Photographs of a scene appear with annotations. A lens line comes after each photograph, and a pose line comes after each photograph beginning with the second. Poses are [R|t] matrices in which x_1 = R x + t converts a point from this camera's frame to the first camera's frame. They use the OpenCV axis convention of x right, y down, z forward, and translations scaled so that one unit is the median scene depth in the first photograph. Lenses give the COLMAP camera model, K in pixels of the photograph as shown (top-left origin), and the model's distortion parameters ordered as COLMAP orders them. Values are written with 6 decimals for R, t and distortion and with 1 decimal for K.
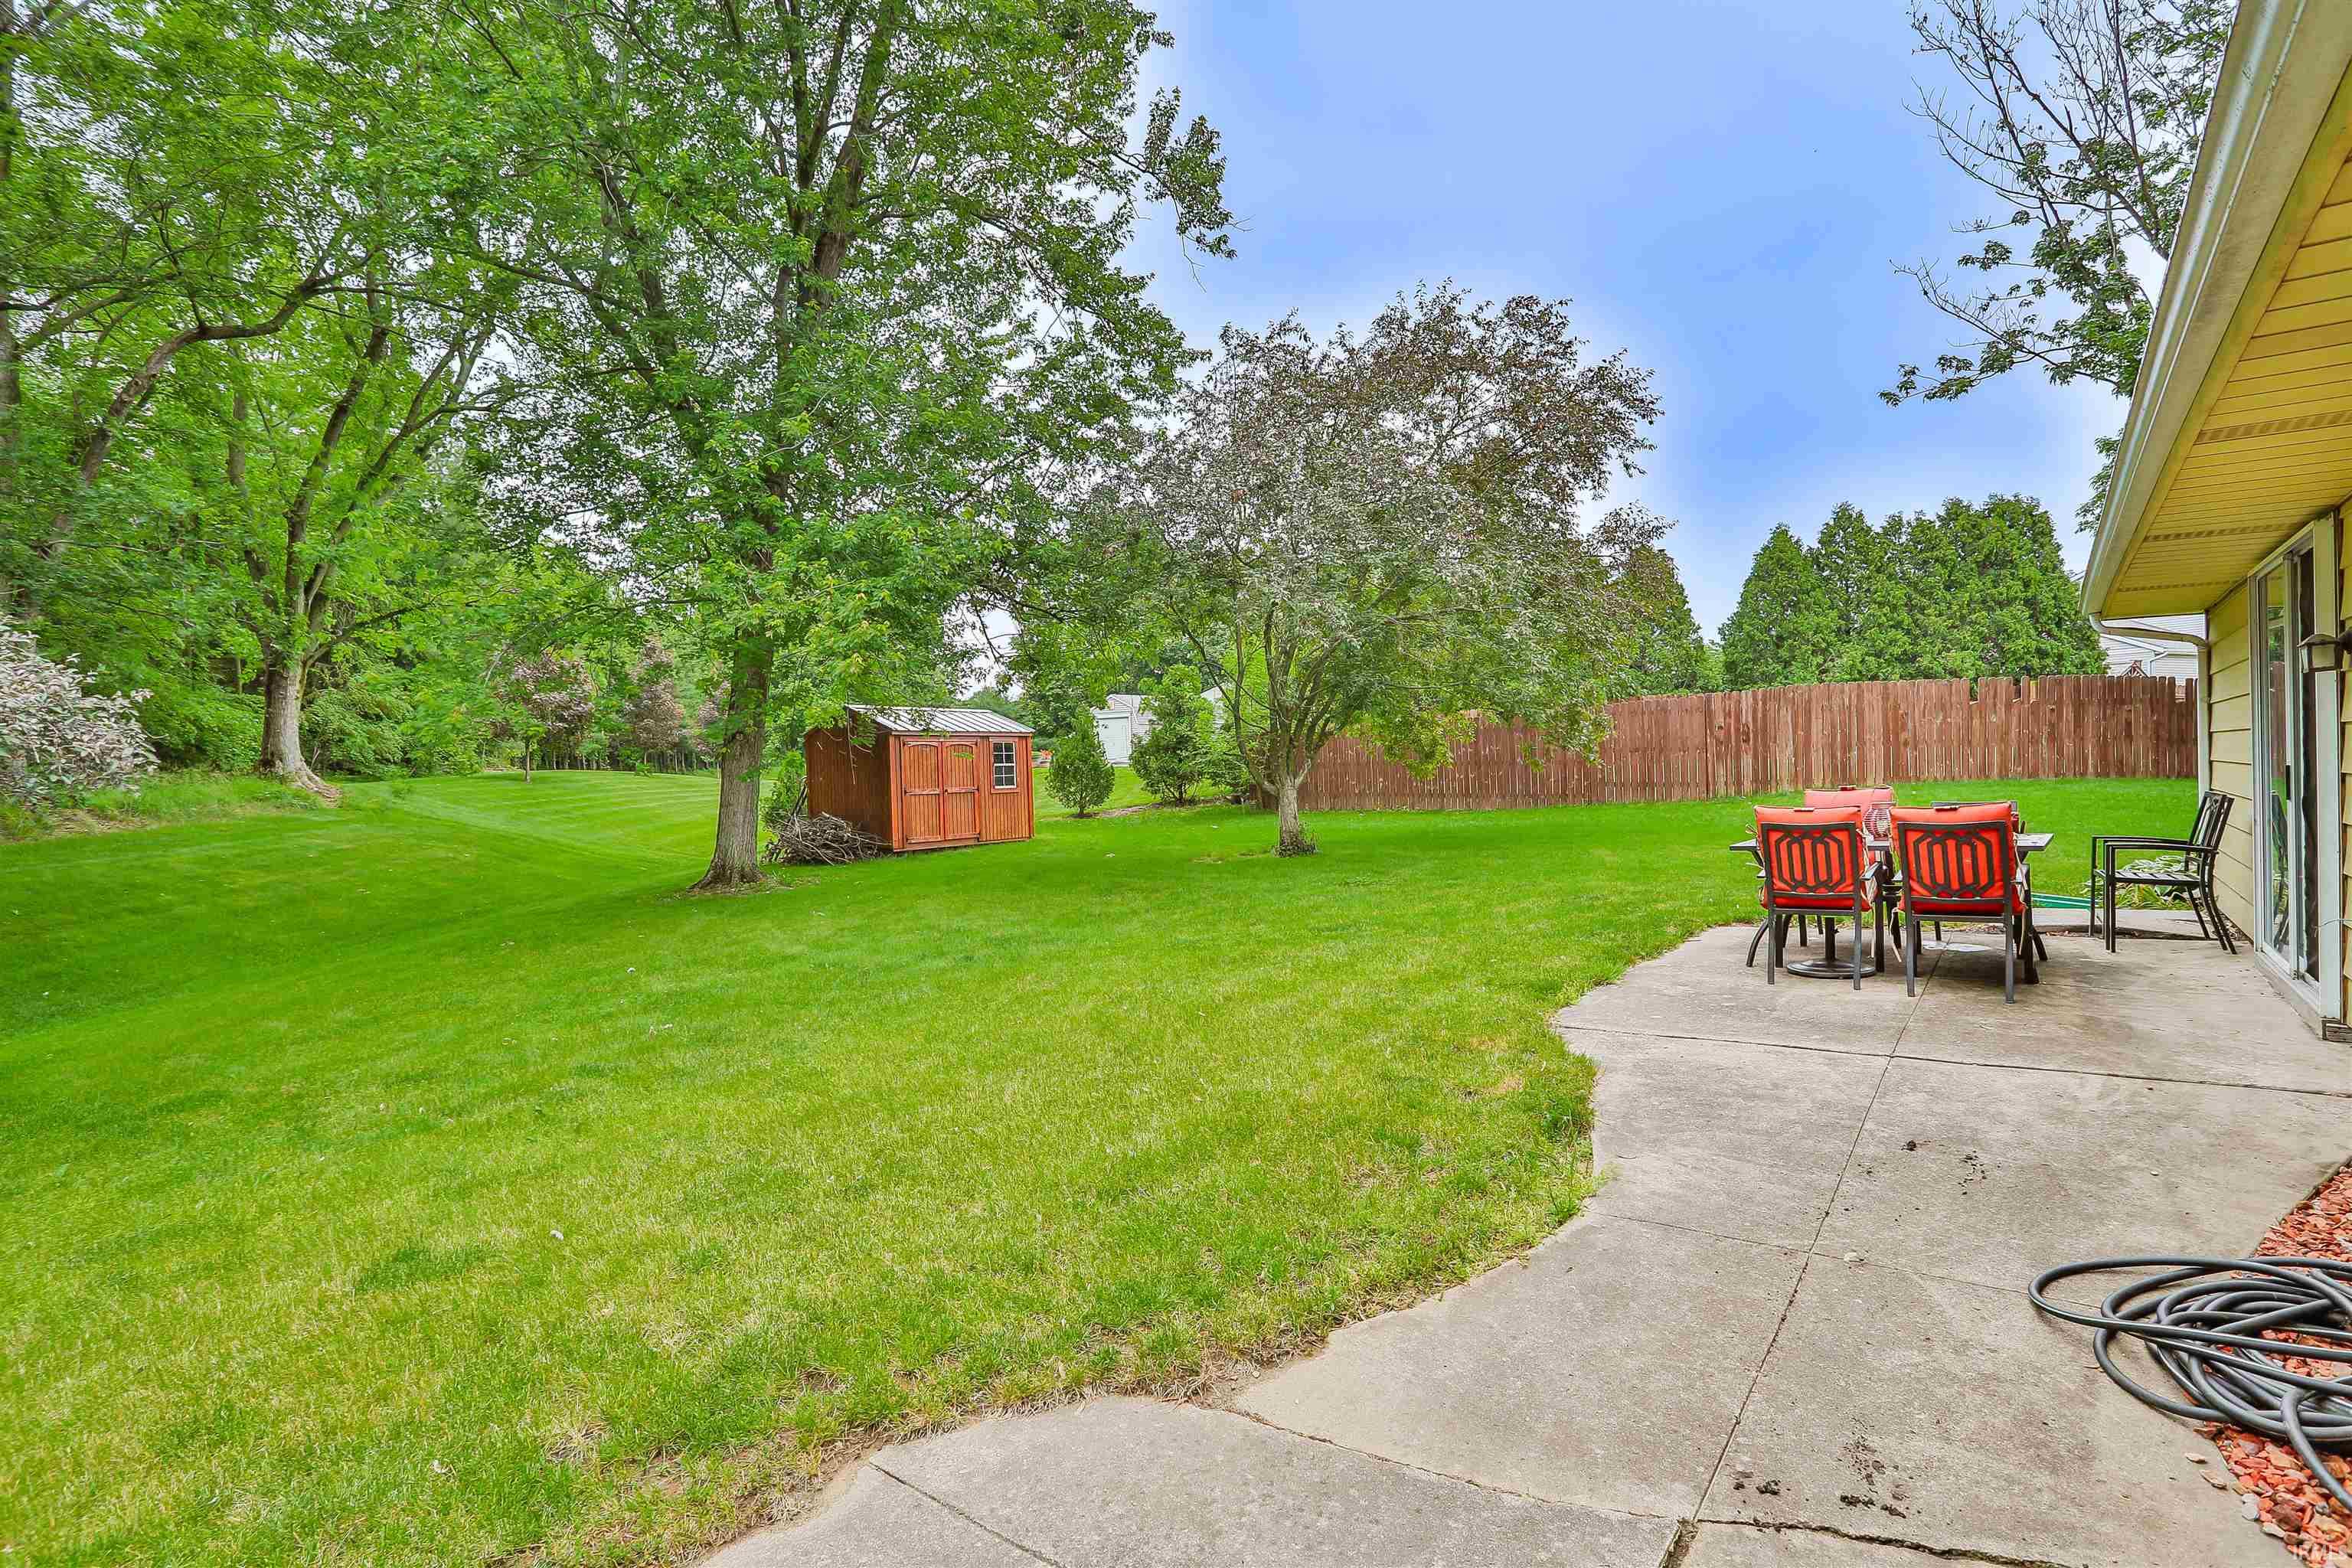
lens RADIAL K [[1159.0, 0, 1163.5], [0, 1159.0, 776.1], [0, 0, 1]] dist [-0.064771, 0.026106]
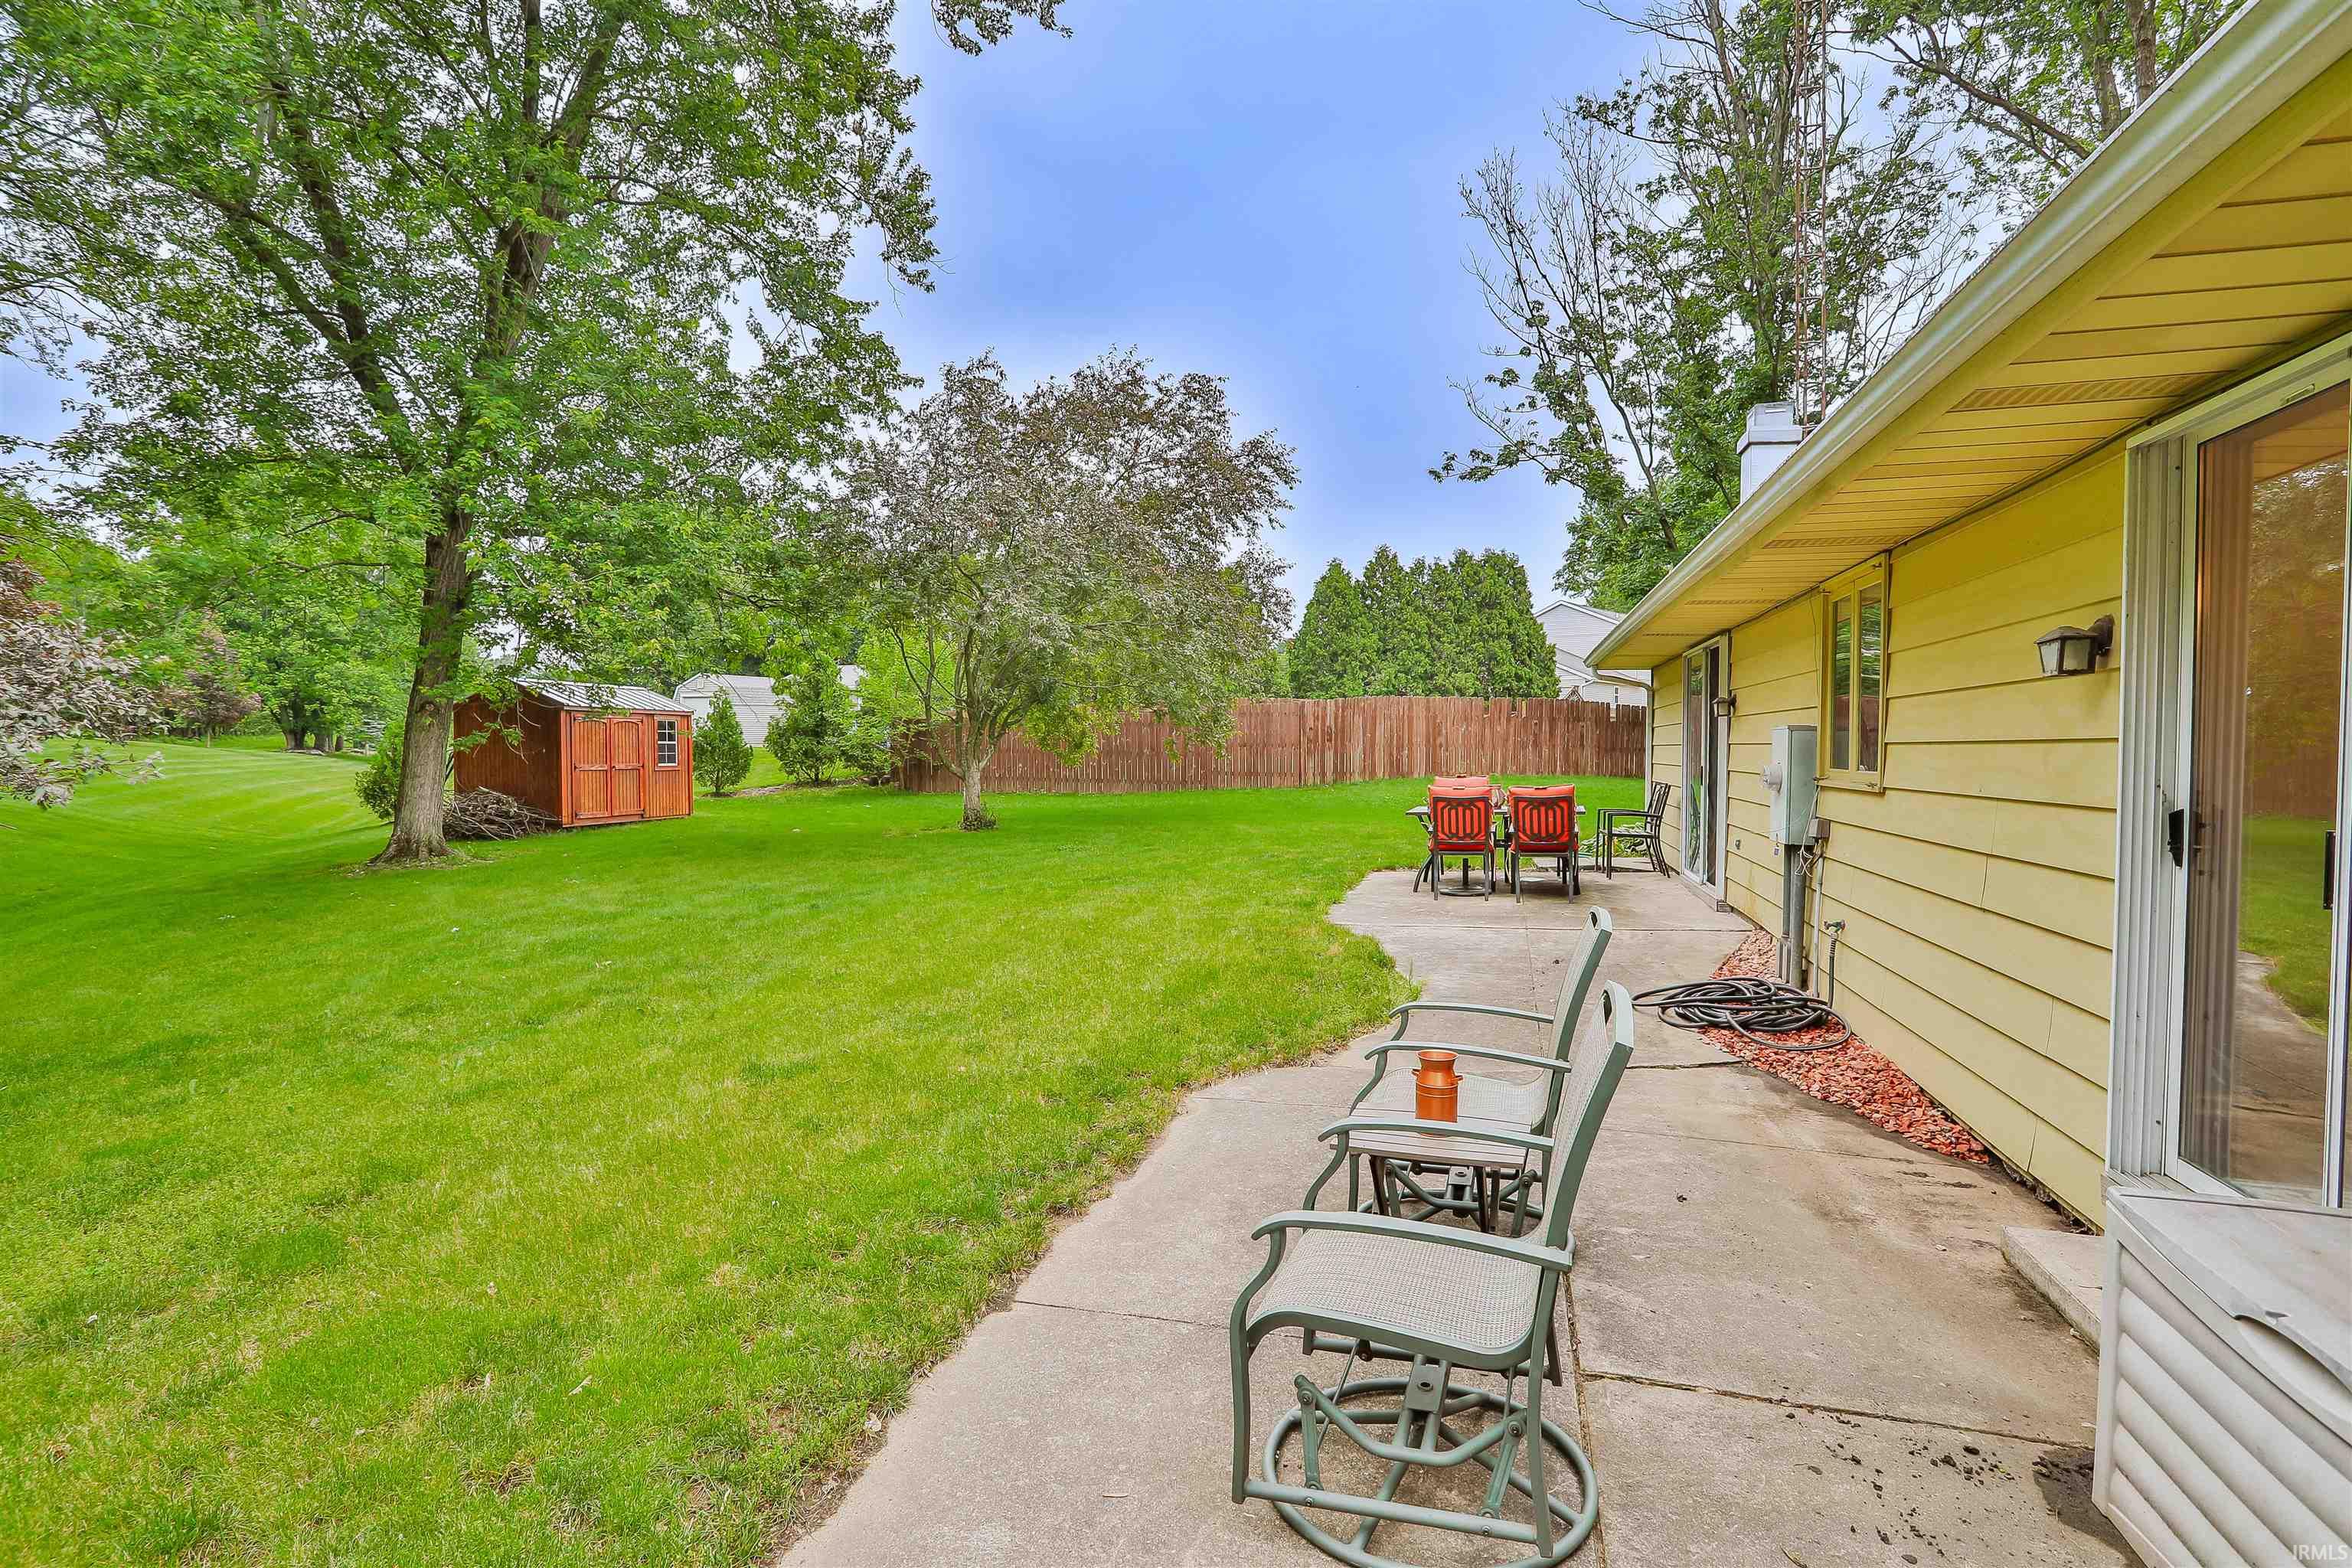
lens RADIAL K [[1145.7, 0, 1153.2], [0, 1145.7, 777.5], [0, 0, 1]] dist [-0.087751, 0.049961]
pose [[0.932581, 0.017273, 0.360547, -0.125100], [-0.021981, 0.999718, 0.008961, 0.003118], [-0.360290, -0.016282, 0.932698, -0.099284]]
